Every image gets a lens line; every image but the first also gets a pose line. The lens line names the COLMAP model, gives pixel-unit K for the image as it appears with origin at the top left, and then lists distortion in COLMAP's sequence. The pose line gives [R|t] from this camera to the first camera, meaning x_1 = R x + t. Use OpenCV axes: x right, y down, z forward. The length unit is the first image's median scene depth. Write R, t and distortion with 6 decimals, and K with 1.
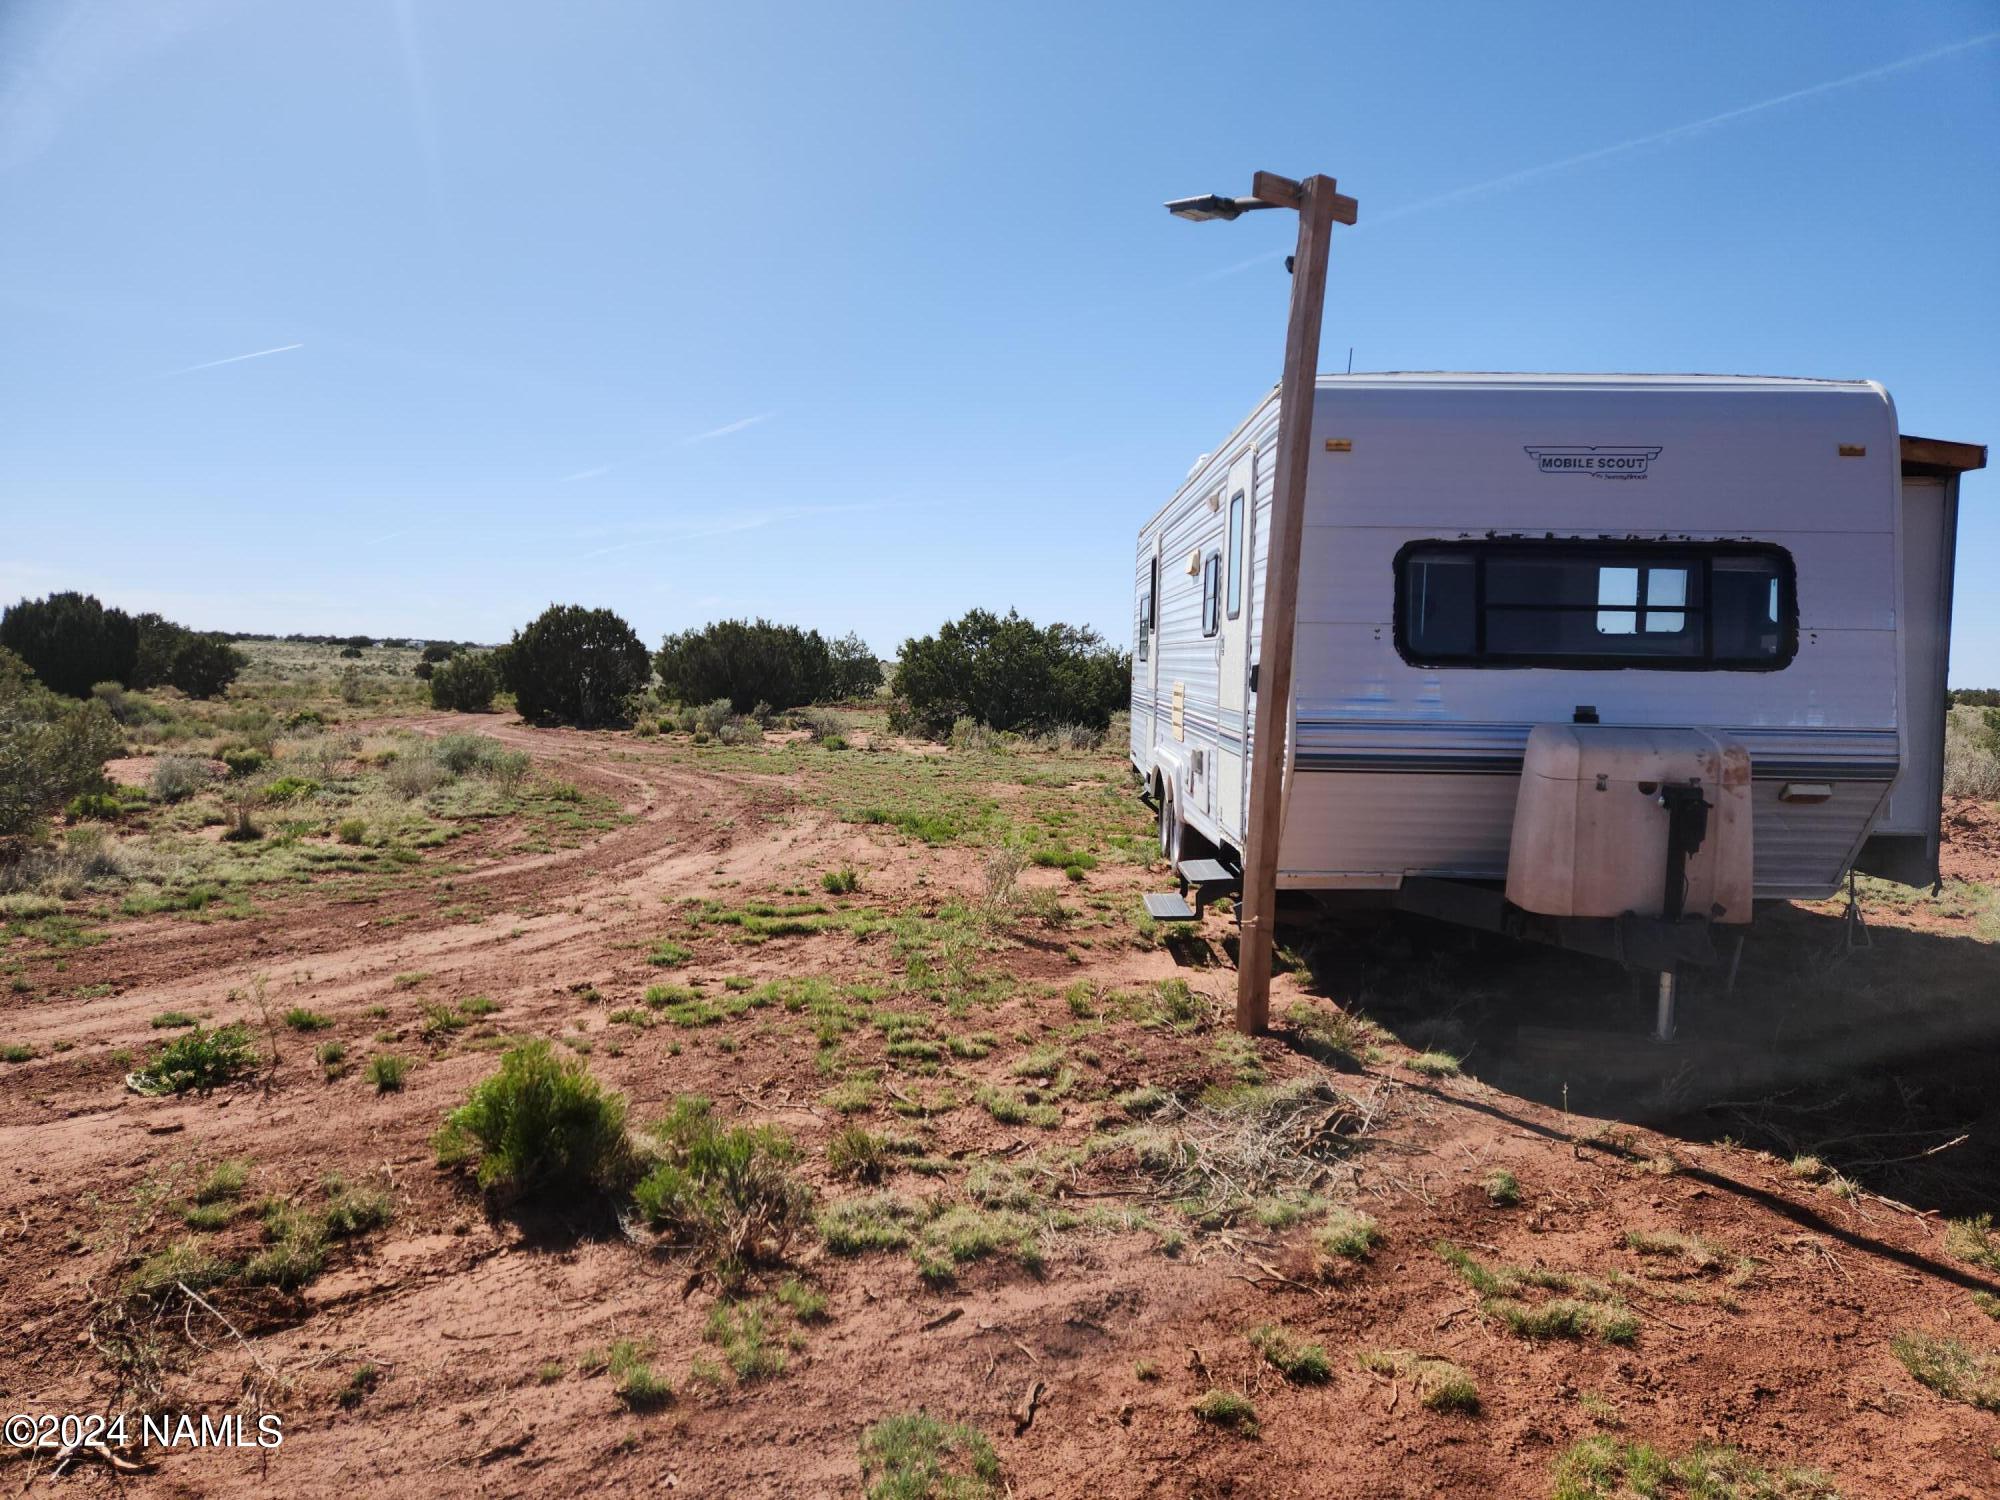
lens RADIAL K [[1325.8, 0, 1000.0], [0, 1325.8, 750.0], [0, 0, 1]] dist [0.044637, -0.000644]
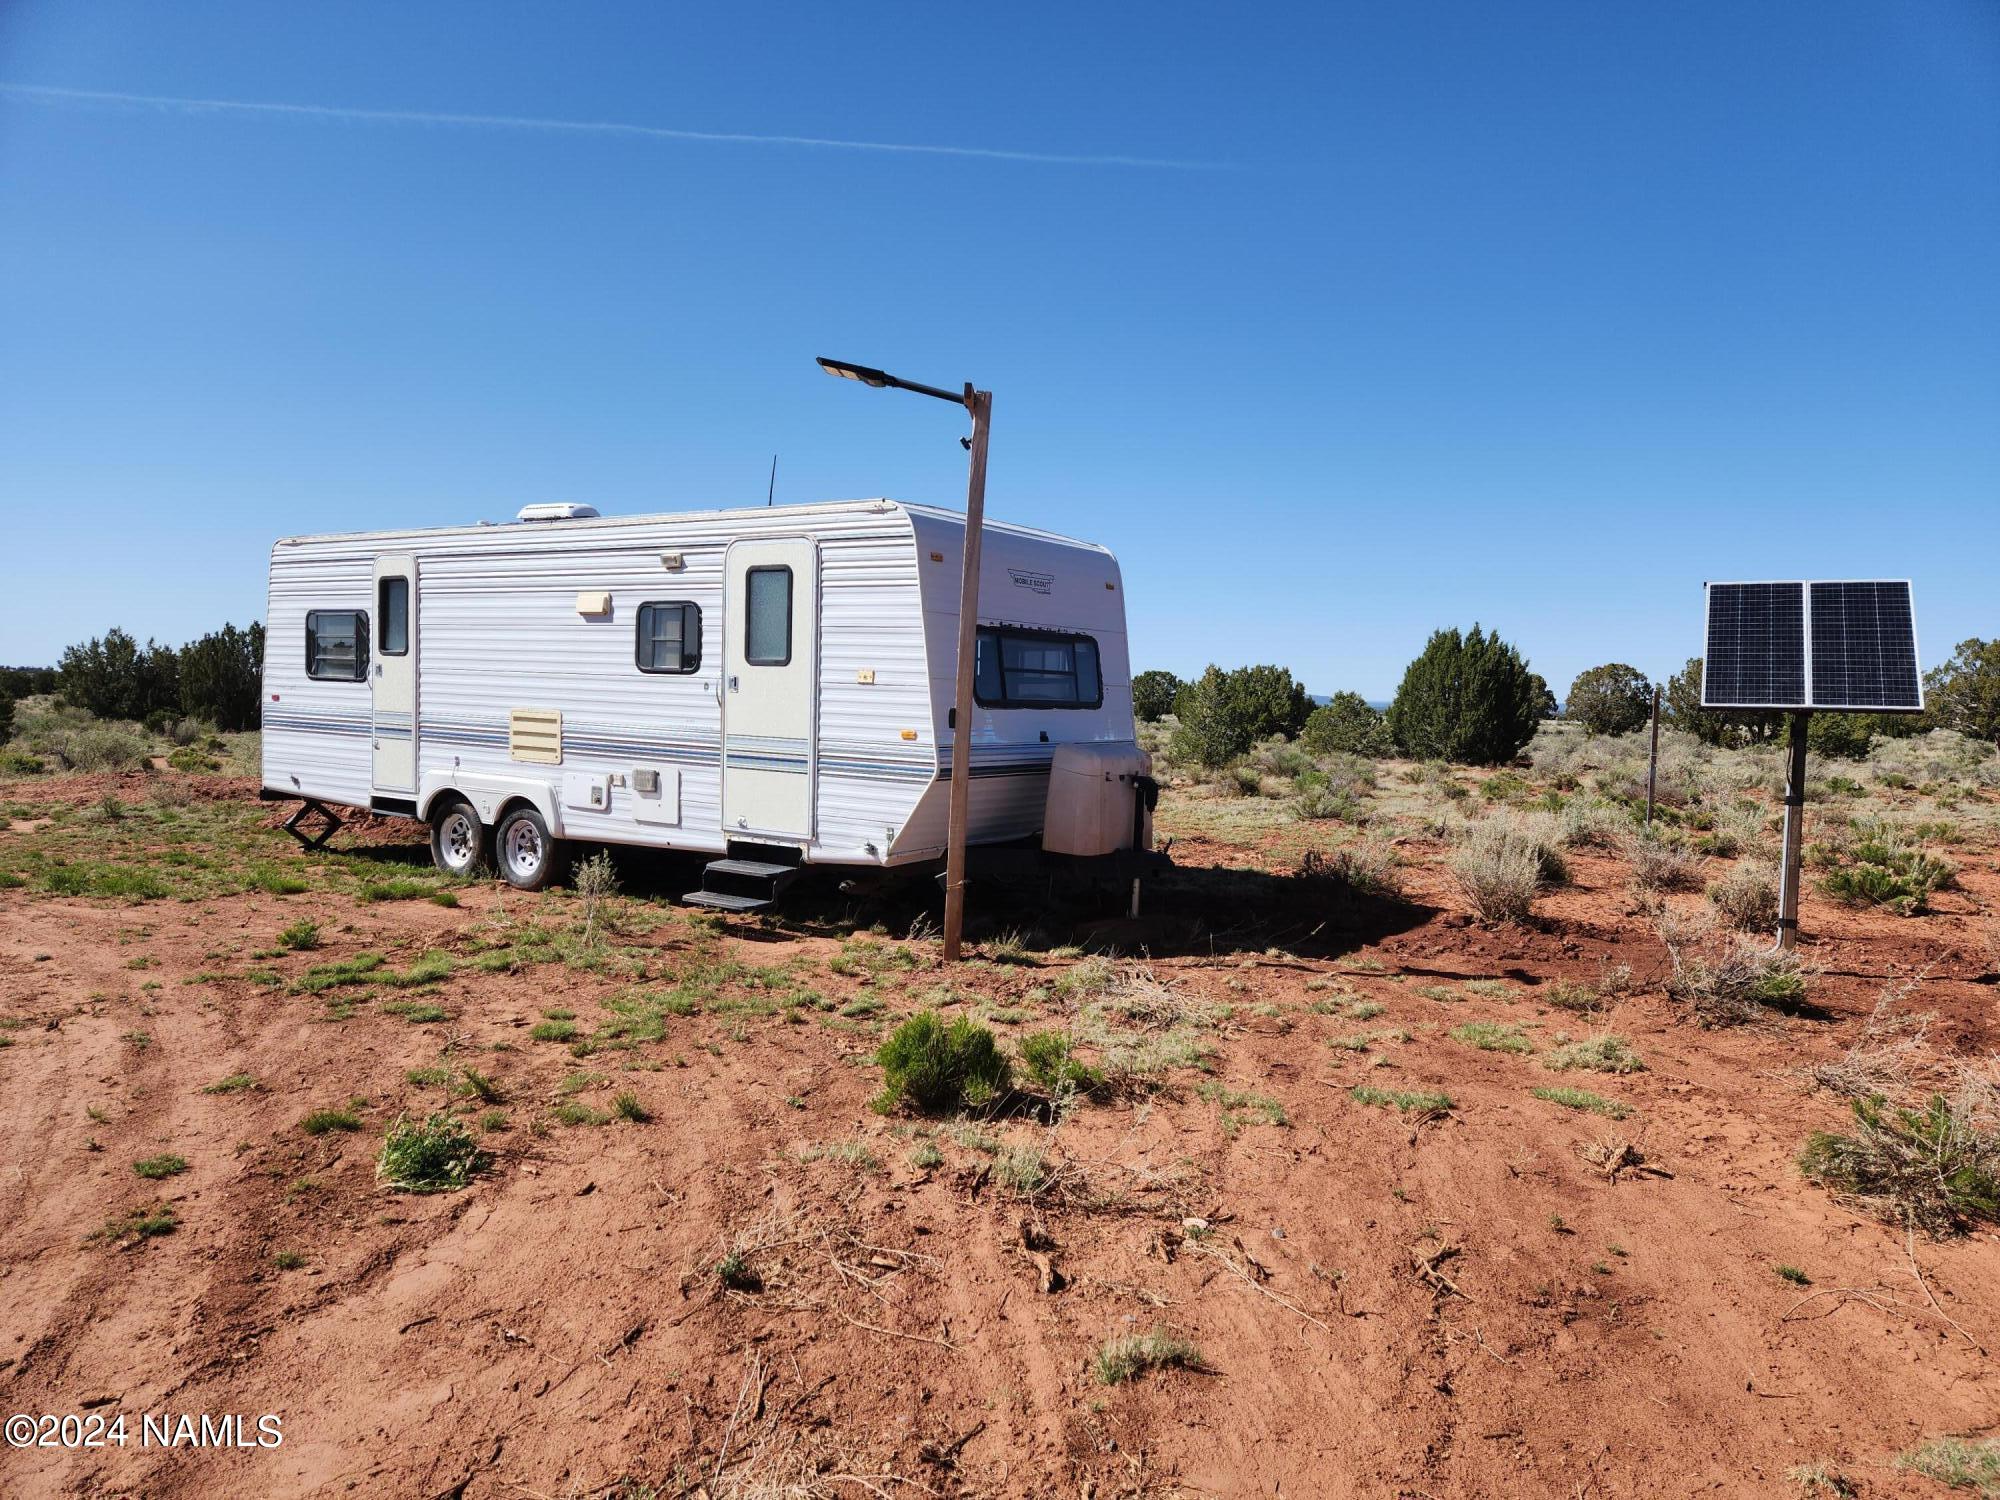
lens RADIAL K [[1325.8, 0, 1000.0], [0, 1325.8, 750.0], [0, 0, 1]] dist [0.044637, -0.000644]
pose [[0.562750, -0.034867, 0.825891, -1.008309], [0.038726, 0.999125, 0.015794, -0.040332], [-0.825719, 0.023095, 0.563608, 0.140765]]
